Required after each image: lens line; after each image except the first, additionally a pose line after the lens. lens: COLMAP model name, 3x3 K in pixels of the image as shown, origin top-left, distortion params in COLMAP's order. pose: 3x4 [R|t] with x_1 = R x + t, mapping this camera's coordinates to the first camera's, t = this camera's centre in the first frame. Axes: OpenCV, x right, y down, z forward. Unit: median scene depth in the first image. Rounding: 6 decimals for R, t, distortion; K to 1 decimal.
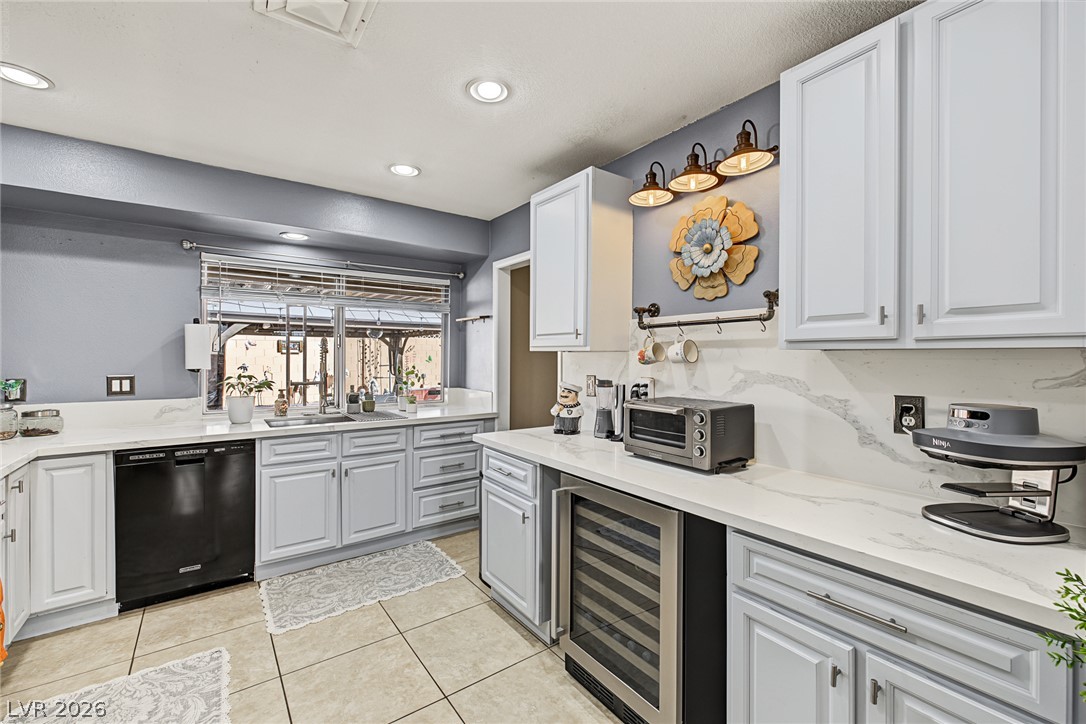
lens RADIAL K [[459.2, 0, 518.4], [0, 459.2, 357.4], [0, 0, 1]] dist [0.012022, -0.000883]
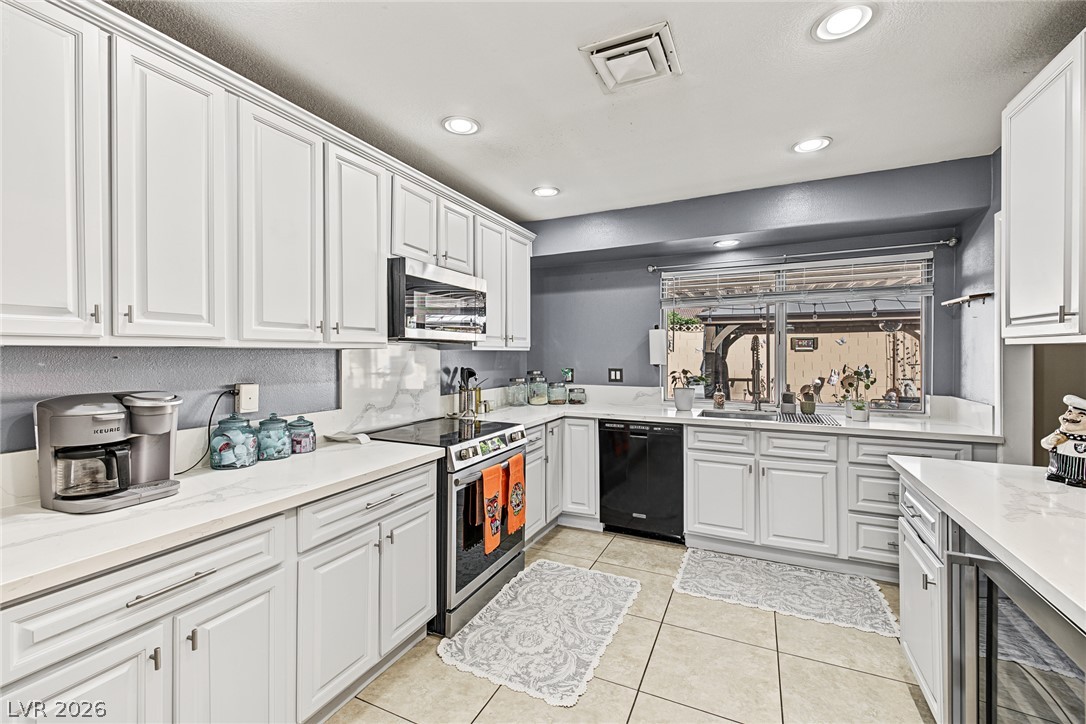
lens RADIAL K [[459.2, 0, 547.5], [0, 459.2, 354.6], [0, 0, 1]] dist [0.012022, -0.000883]
pose [[0.498922, -0.003020, -0.866642, 0.267008], [0.002892, 0.999994, -0.001820, -0.000623], [0.866642, -0.001598, 0.498927, 0.109576]]
